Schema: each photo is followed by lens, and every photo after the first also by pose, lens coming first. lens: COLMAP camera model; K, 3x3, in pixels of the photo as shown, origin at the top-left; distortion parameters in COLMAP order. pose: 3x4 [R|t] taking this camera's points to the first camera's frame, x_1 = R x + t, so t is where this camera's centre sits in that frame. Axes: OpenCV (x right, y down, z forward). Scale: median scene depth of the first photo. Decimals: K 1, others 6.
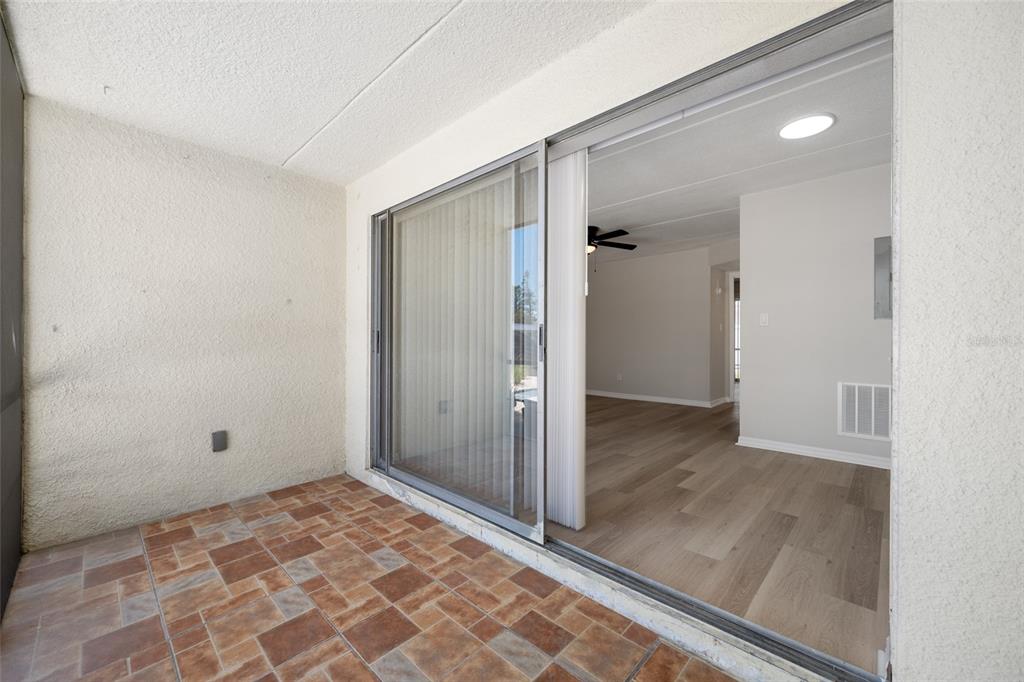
lens RADIAL K [[402.2, 0, 513.1], [0, 402.2, 337.4], [0, 0, 1]] dist [0.002488, 0.000158]
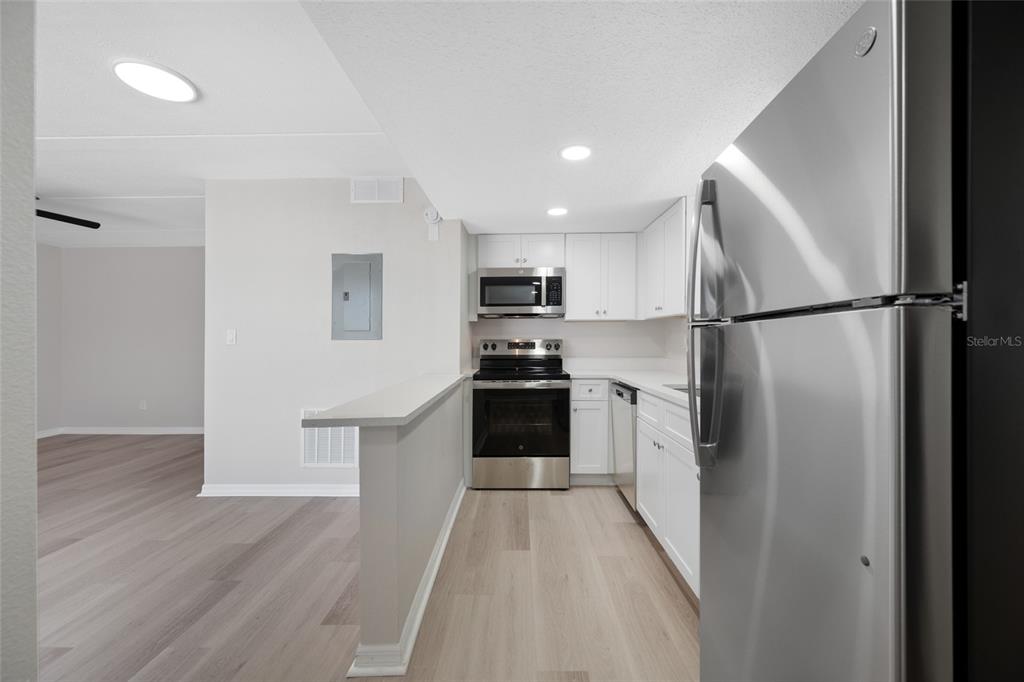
lens RADIAL K [[402.2, 0, 505.3], [0, 402.2, 344.5], [0, 0, 1]] dist [0.002488, 0.000158]
pose [[0.742805, -0.002953, 0.669501, 0.964830], [-0.002108, 0.999975, 0.006748, -0.069177], [-0.669504, -0.006424, 0.742781, 0.050769]]
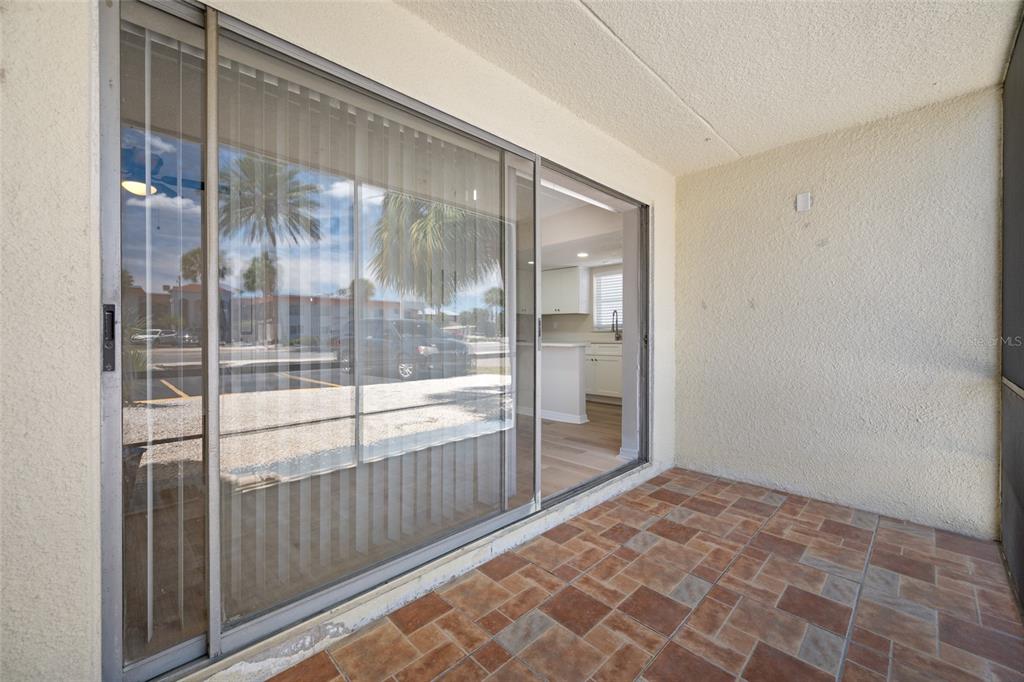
lens RADIAL K [[402.2, 0, 514.5], [0, 402.2, 337.0], [0, 0, 1]] dist [0.002488, 0.000158]
pose [[0.038474, -0.006329, 0.999240, -1.031519], [0.000436, 0.999980, 0.006317, 0.014235], [-0.999260, 0.000192, 0.038476, 0.987904]]
